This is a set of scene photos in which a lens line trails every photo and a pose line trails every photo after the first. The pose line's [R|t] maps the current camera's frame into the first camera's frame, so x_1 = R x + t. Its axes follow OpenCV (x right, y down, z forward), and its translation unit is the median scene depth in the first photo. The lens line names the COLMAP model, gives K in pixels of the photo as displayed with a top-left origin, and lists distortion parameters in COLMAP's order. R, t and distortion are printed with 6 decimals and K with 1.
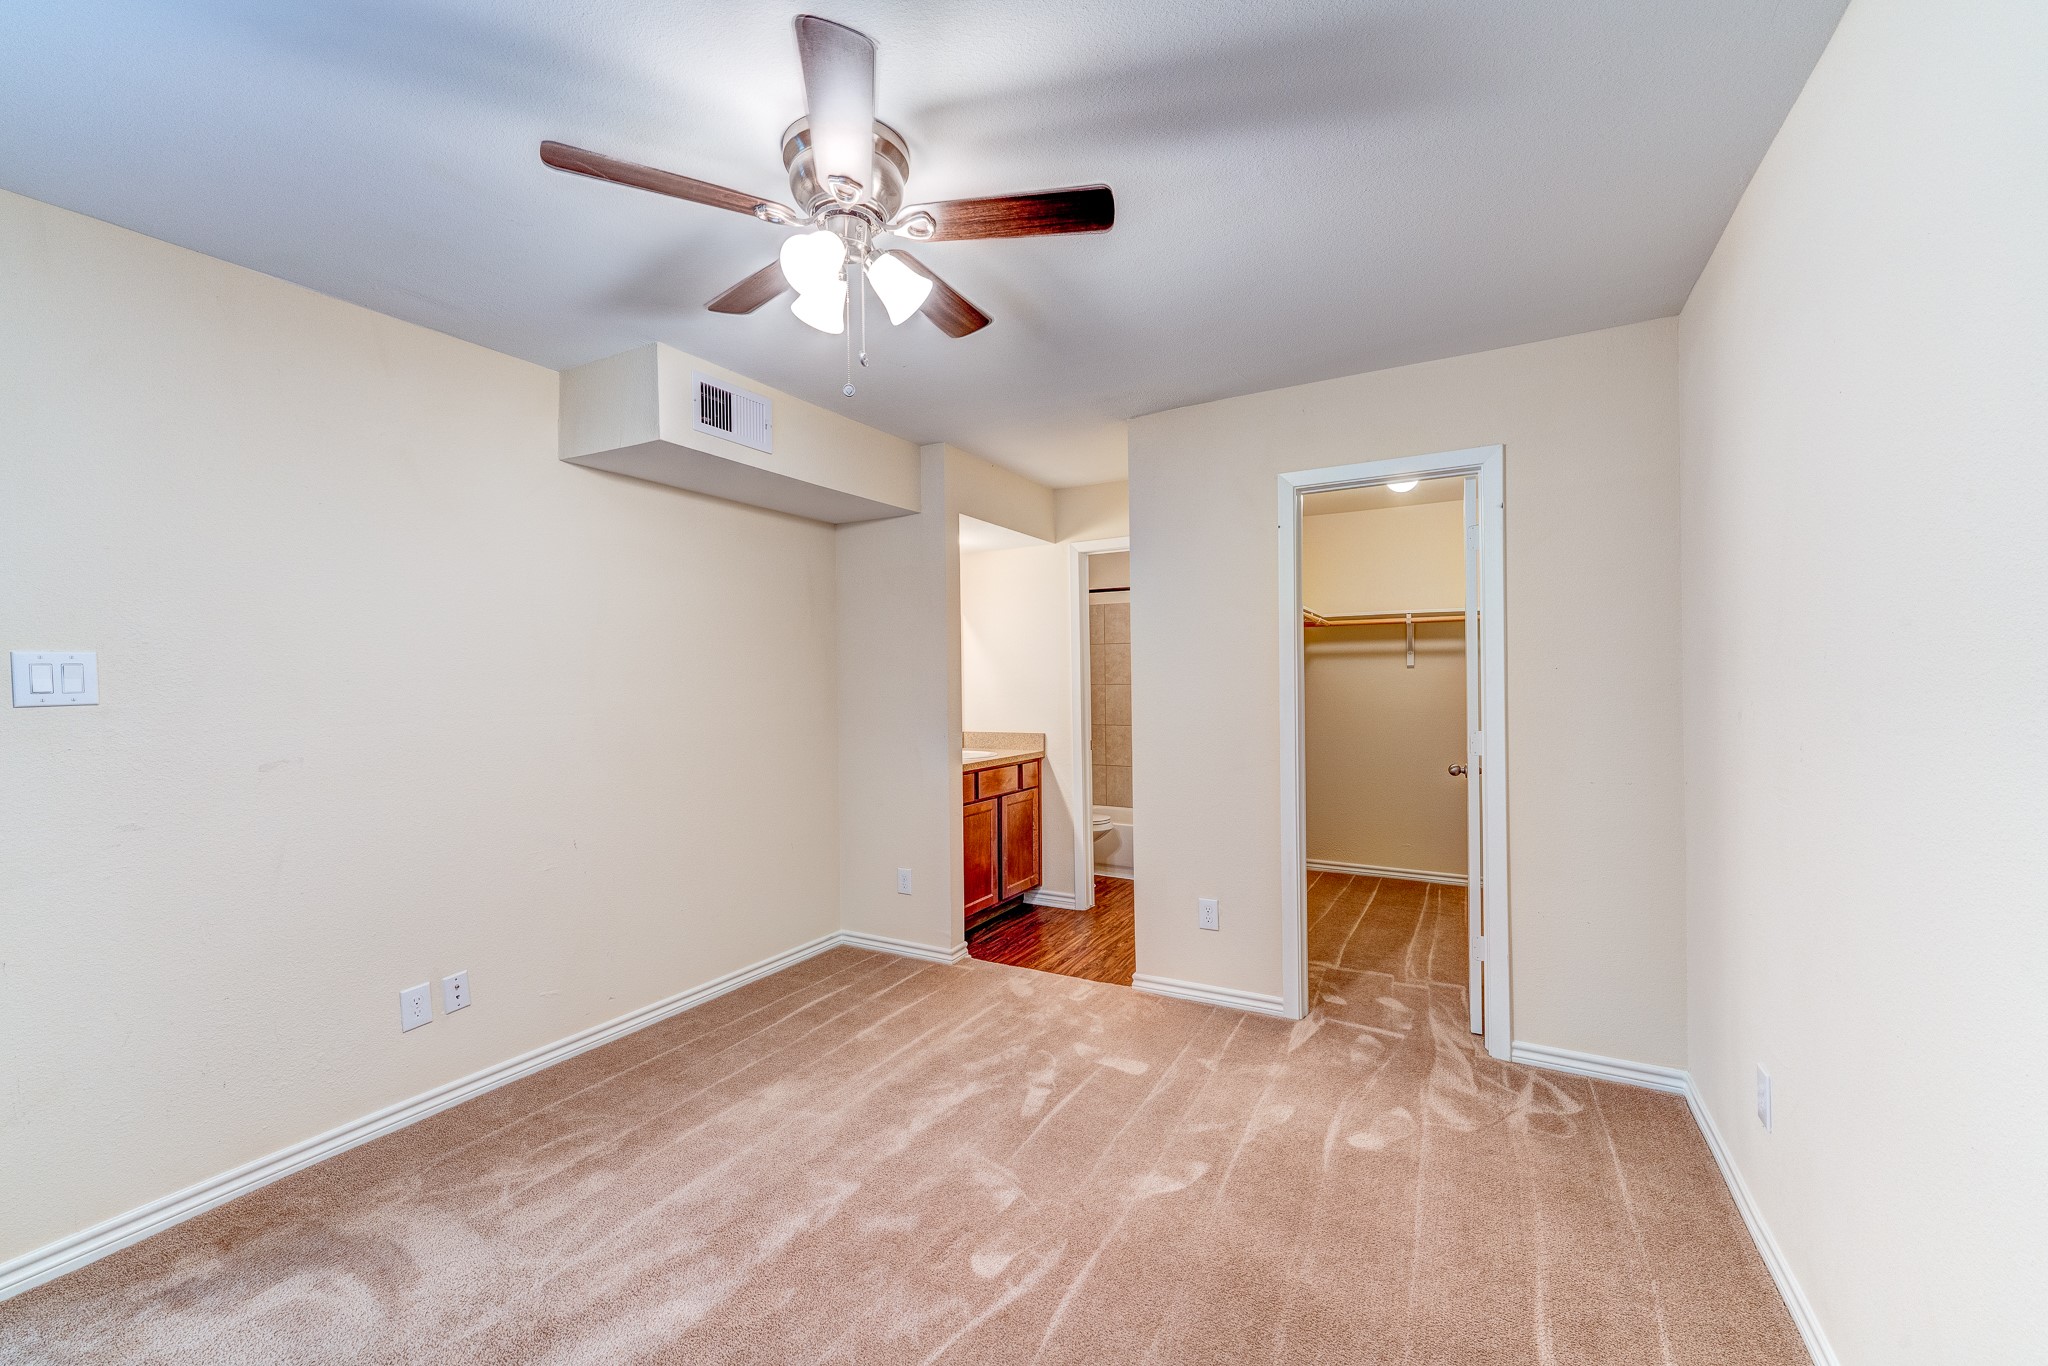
lens RADIAL K [[818.7, 0, 1006.8], [0, 818.7, 685.9], [0, 0, 1]] dist [0.009491, 0.000122]
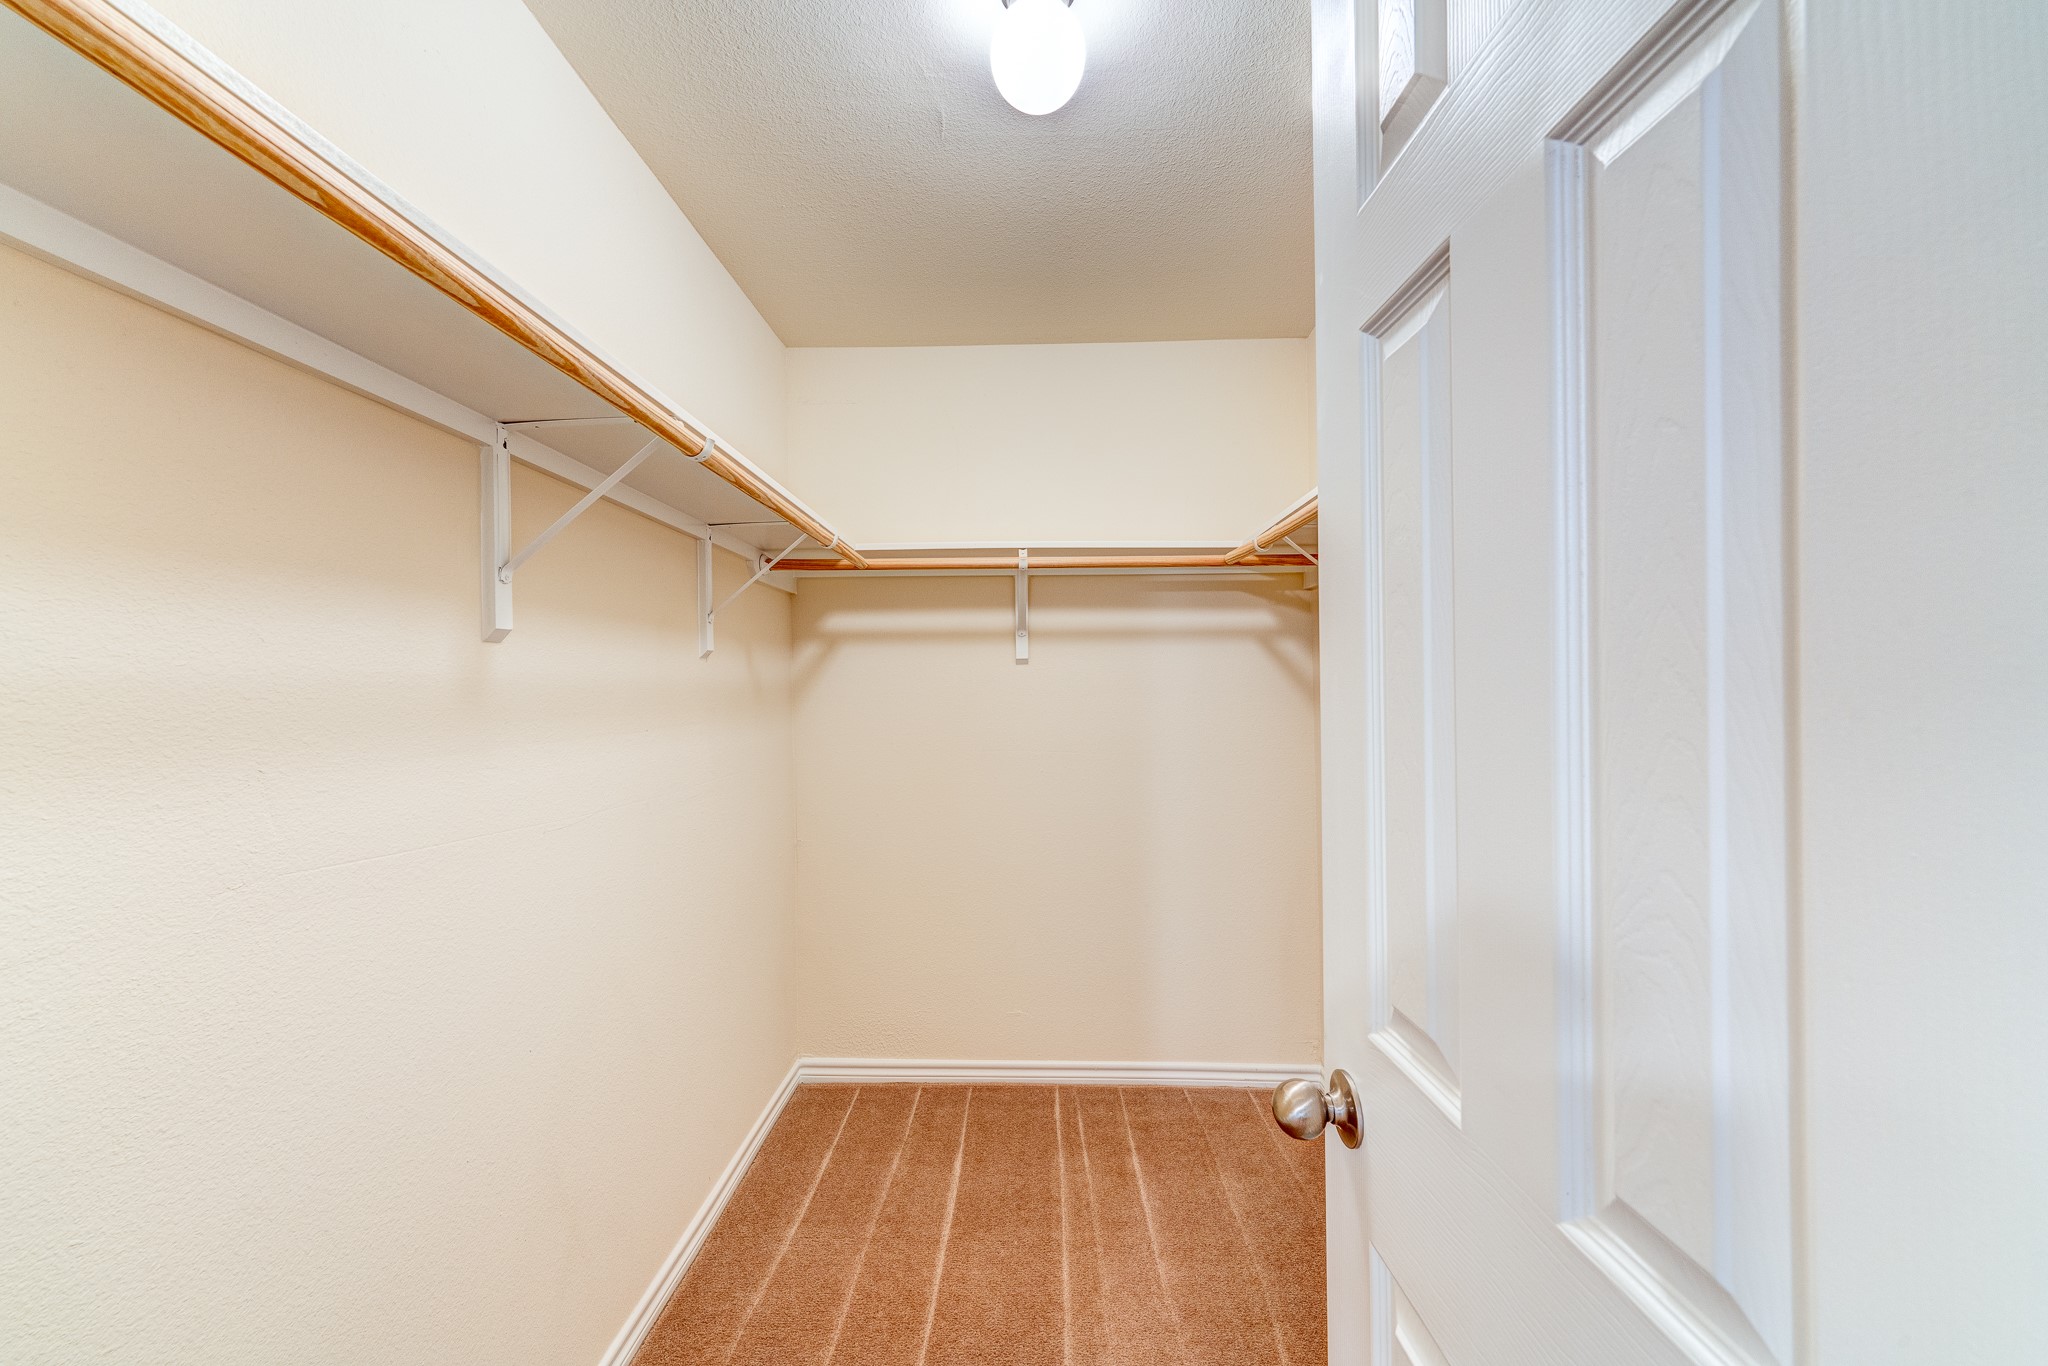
lens RADIAL K [[818.7, 0, 1021.8], [0, 818.7, 685.9], [0, 0, 1]] dist [0.009491, 0.000122]
pose [[0.875320, 0.001094, 0.483542, 0.249409], [0.001017, 0.999991, -0.004103, -0.006276], [-0.483543, 0.004083, 0.875311, 0.561474]]
